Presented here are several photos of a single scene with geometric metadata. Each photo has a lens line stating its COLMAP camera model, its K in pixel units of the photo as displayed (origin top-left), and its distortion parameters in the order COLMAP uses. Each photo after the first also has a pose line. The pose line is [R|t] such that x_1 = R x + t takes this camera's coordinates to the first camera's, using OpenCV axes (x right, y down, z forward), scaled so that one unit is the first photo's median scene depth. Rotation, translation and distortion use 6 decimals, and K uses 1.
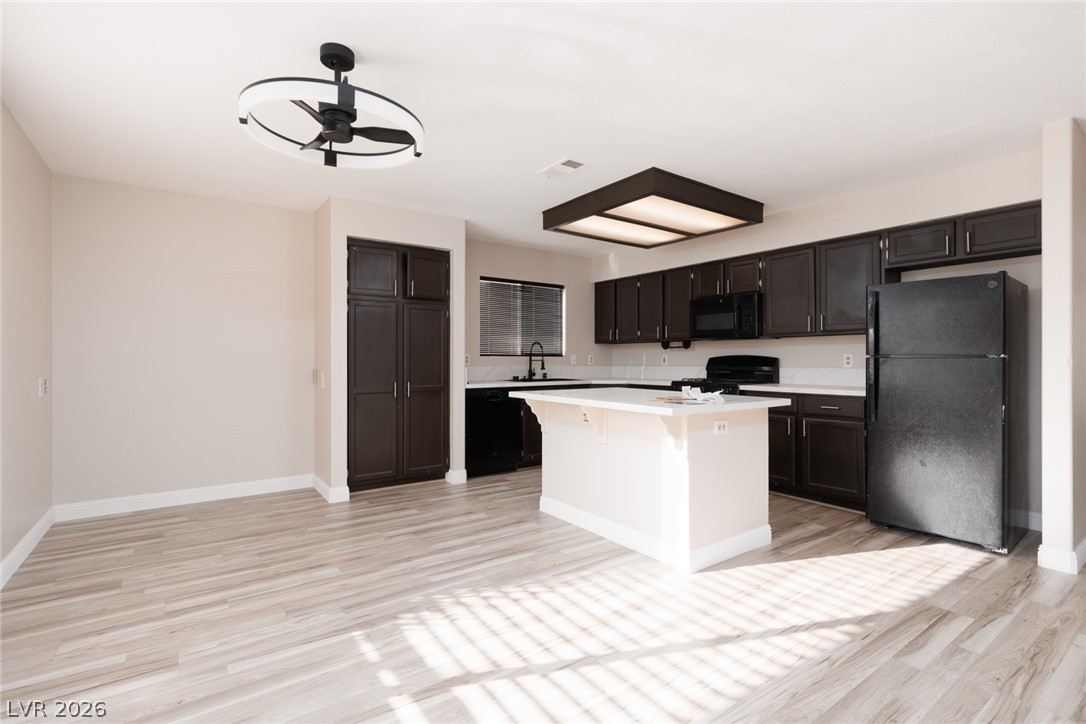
lens RADIAL K [[502.2, 0, 545.6], [0, 502.2, 360.7], [0, 0, 1]] dist [-0.003734, 0.000440]
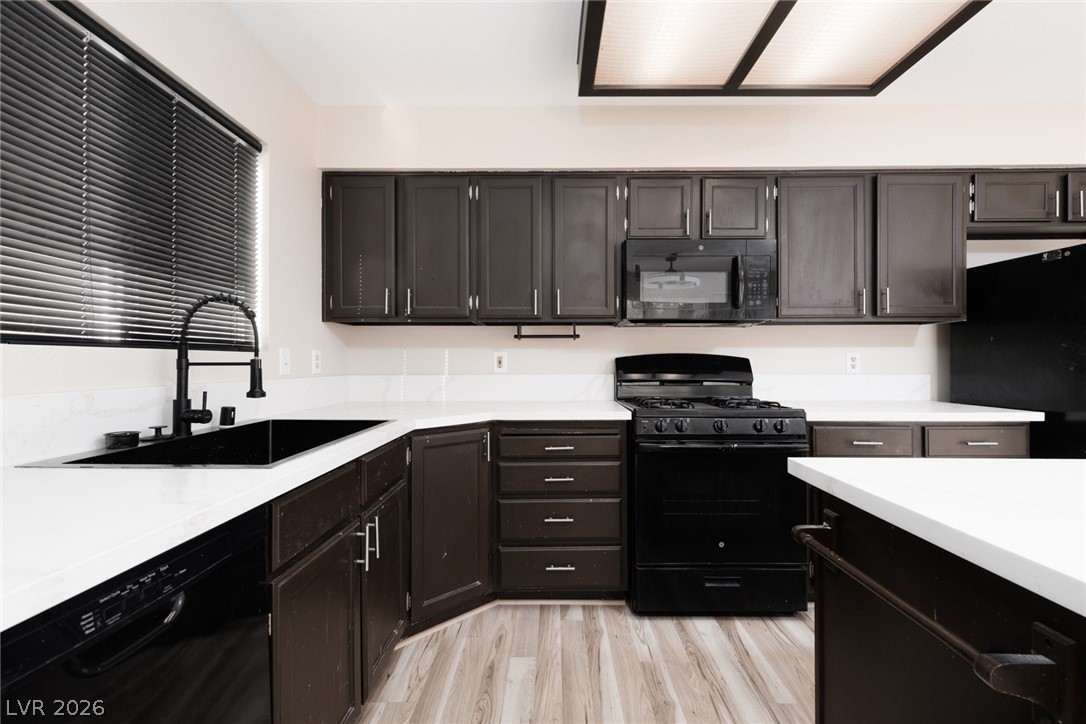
lens RADIAL K [[487.6, 0, 553.2], [0, 487.6, 357.3], [0, 0, 1]] dist [0.005468, -0.001180]
pose [[0.586873, 0.005798, 0.809658, -0.195272], [0.001120, 0.999968, -0.007973, -0.003235], [-0.809678, 0.005586, 0.586847, 1.099168]]
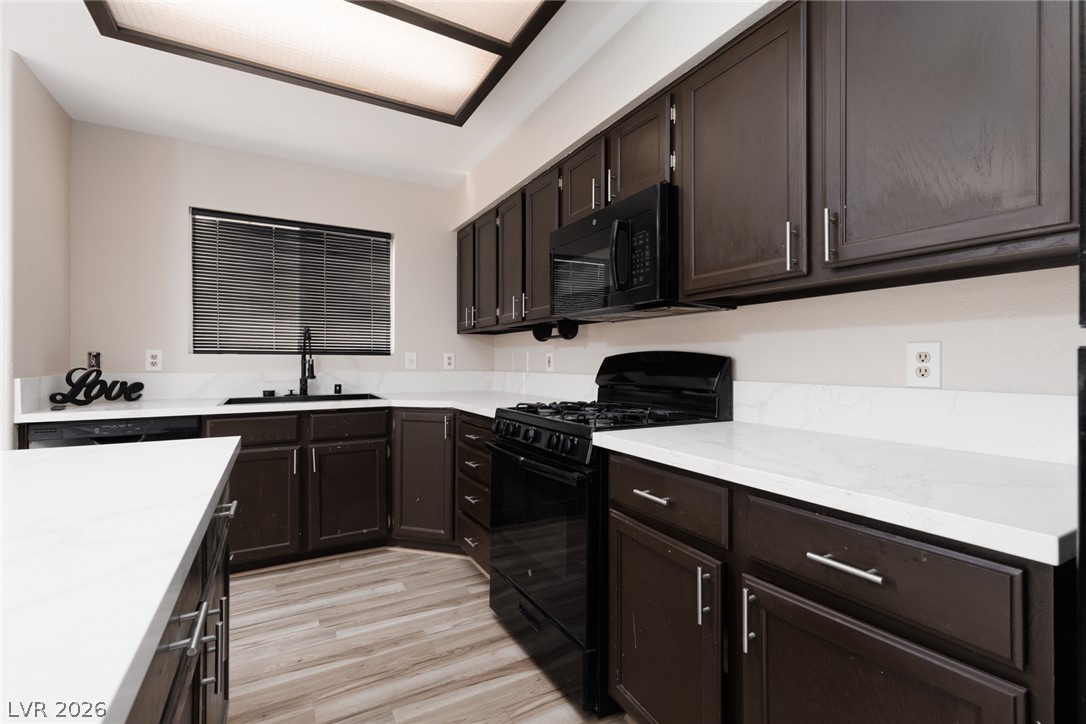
lens RADIAL K [[487.6, 0, 544.0], [0, 487.6, 357.8], [0, 0, 1]] dist [0.005468, -0.001180]
pose [[0.993840, 0.001155, -0.110817, 0.466856], [-0.002115, 0.999961, -0.008541, -0.001556], [0.110803, 0.008722, 0.993804, 0.778684]]
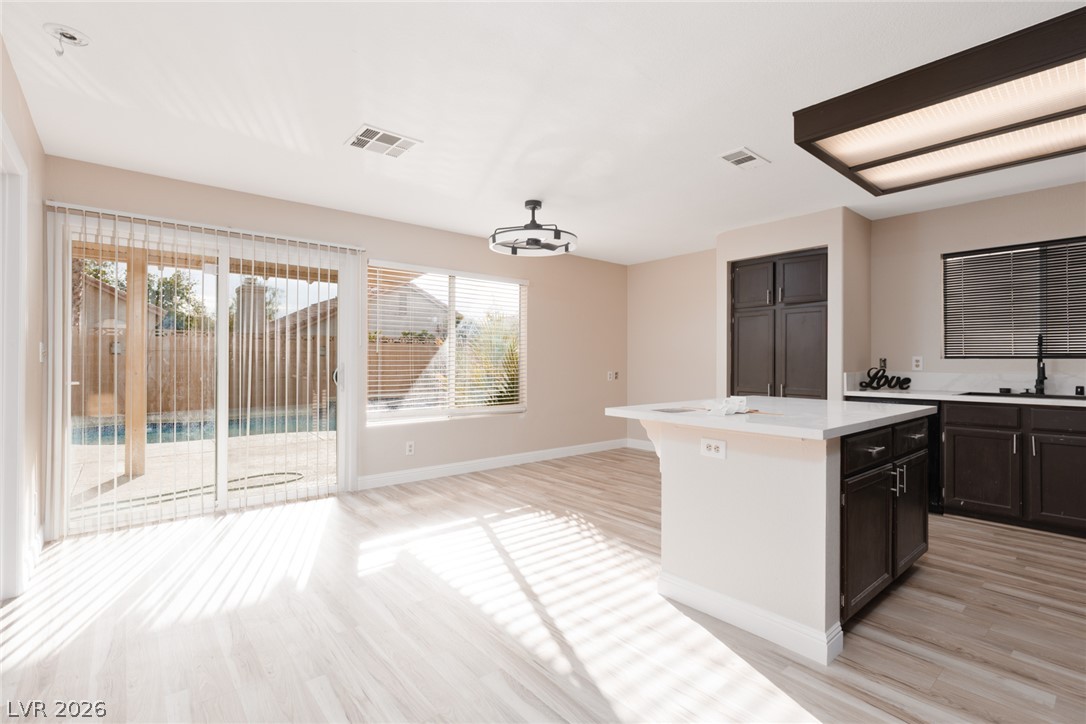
lens RADIAL K [[502.2, 0, 557.6], [0, 502.2, 358.8], [0, 0, 1]] dist [-0.003734, 0.000440]
pose [[0.094211, -0.005350, -0.995538, 0.865028], [-0.005152, 0.999970, -0.005862, -0.002552], [0.995539, 0.005682, 0.094180, 0.522587]]
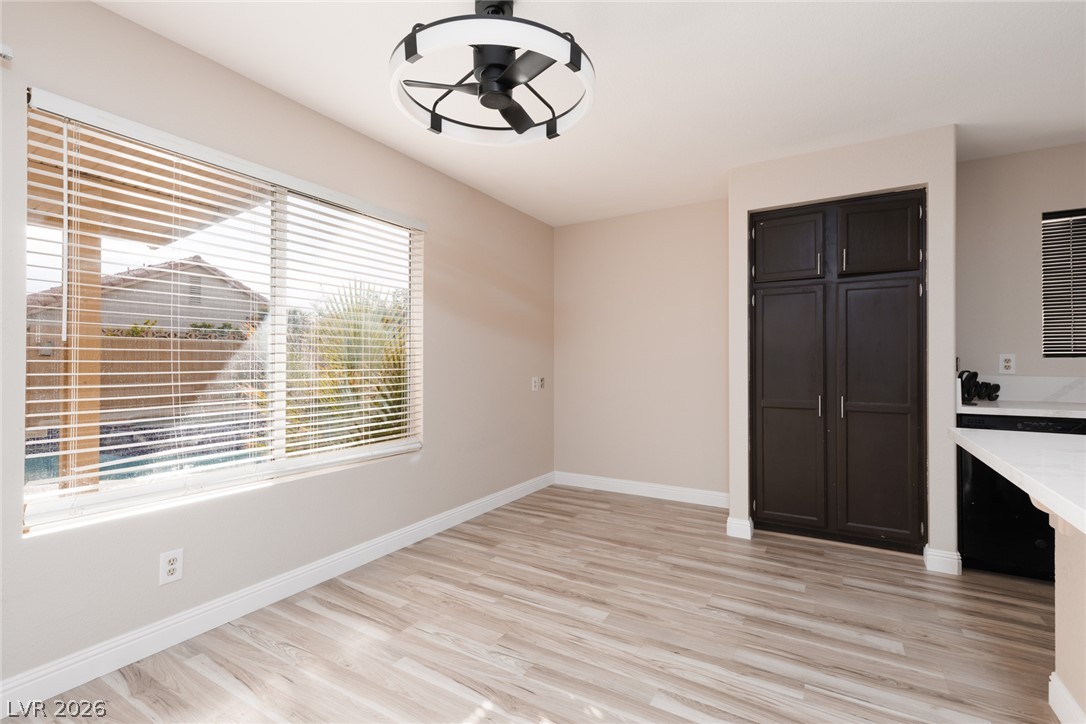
lens RADIAL K [[487.6, 0, 553.0], [0, 487.6, 359.3], [0, 0, 1]] dist [0.005468, -0.001180]
pose [[0.406686, -0.007132, -0.913540, 0.215353], [-0.001465, 0.999963, -0.008459, -0.002686], [0.913567, 0.004778, 0.406661, 0.433358]]
